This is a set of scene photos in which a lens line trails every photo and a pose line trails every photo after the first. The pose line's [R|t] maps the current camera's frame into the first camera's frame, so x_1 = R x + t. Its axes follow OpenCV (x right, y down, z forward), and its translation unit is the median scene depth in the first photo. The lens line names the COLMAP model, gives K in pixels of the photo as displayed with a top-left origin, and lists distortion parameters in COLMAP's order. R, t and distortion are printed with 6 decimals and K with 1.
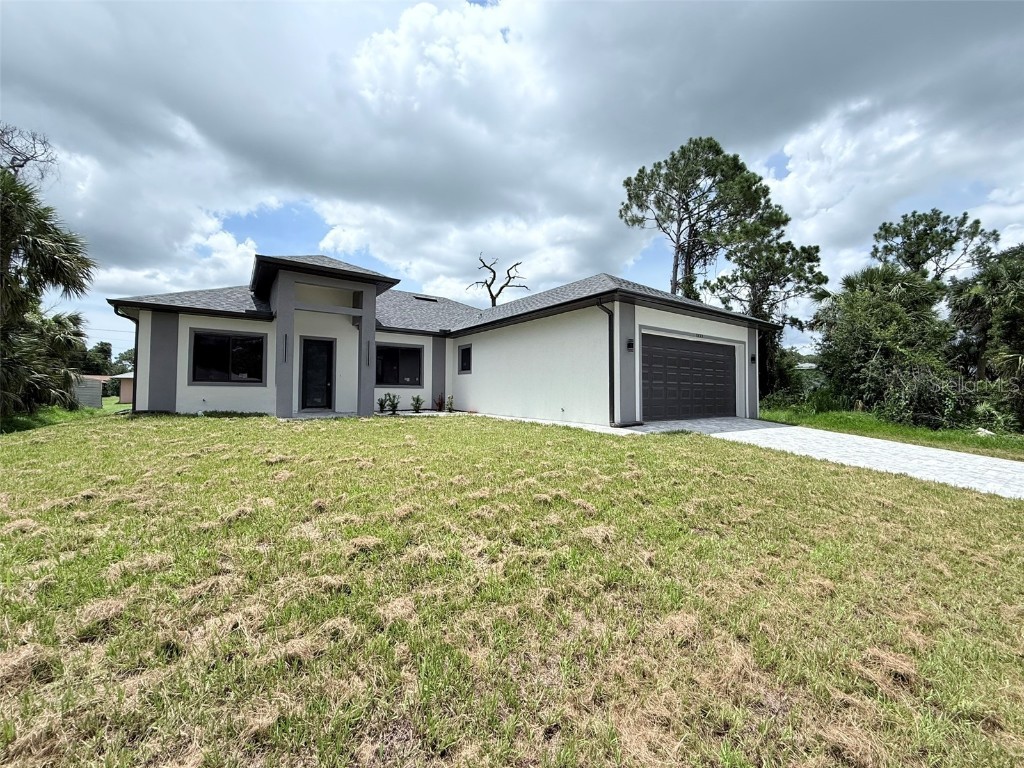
lens RADIAL K [[411.1, 0, 516.0], [0, 411.1, 382.4], [0, 0, 1]] dist [-0.045980, -0.000003]
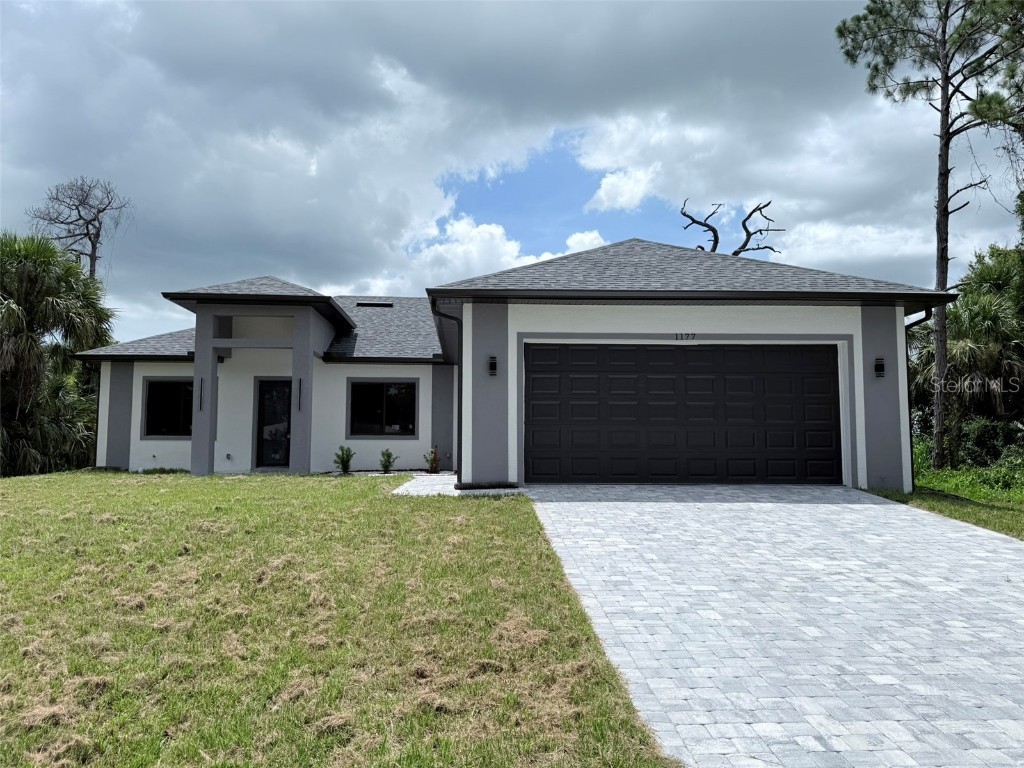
lens RADIAL K [[756.0, 0, 510.4], [0, 756.0, 386.0], [0, 0, 1]] dist [0.071623, -0.078929]
pose [[0.838131, -0.054818, -0.542707, 0.696715], [0.020795, 0.997425, -0.068633, 0.018179], [0.545072, 0.046238, 0.837113, -0.006740]]
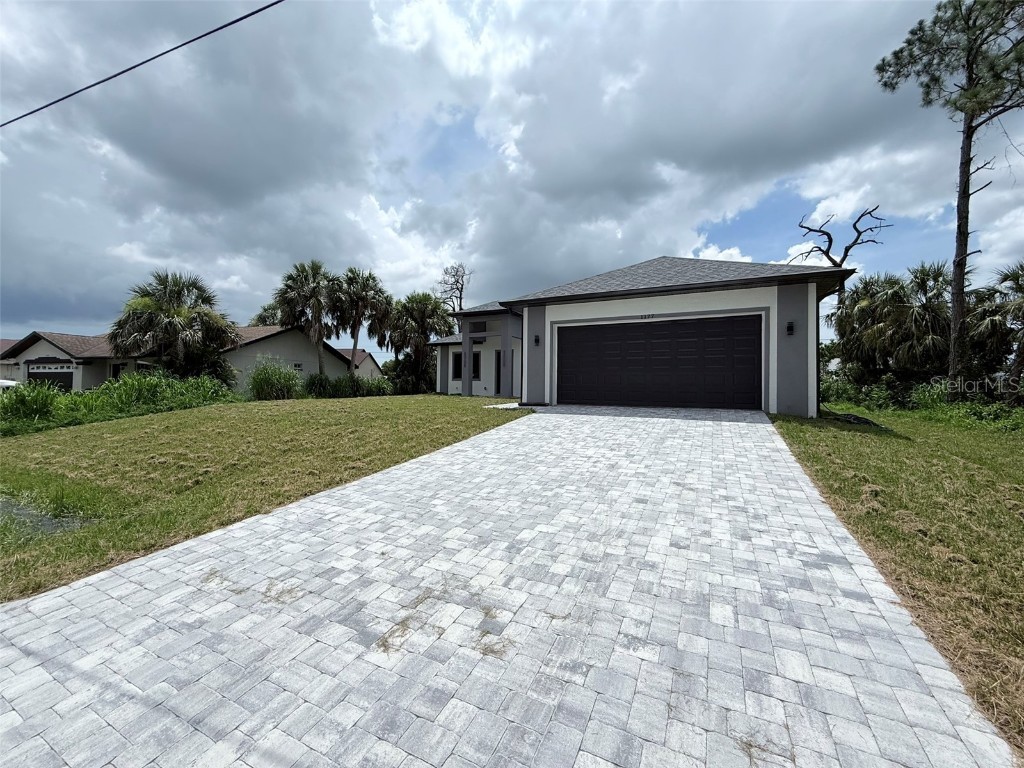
lens RADIAL K [[410.0, 0, 508.2], [0, 410.0, 380.9], [0, 0, 1]] dist [0.000604, 0.000498]
pose [[0.451751, -0.017446, -0.891973, 0.966436], [0.015714, 0.999809, -0.011596, 0.030959], [0.892006, -0.008778, 0.451939, 0.260583]]
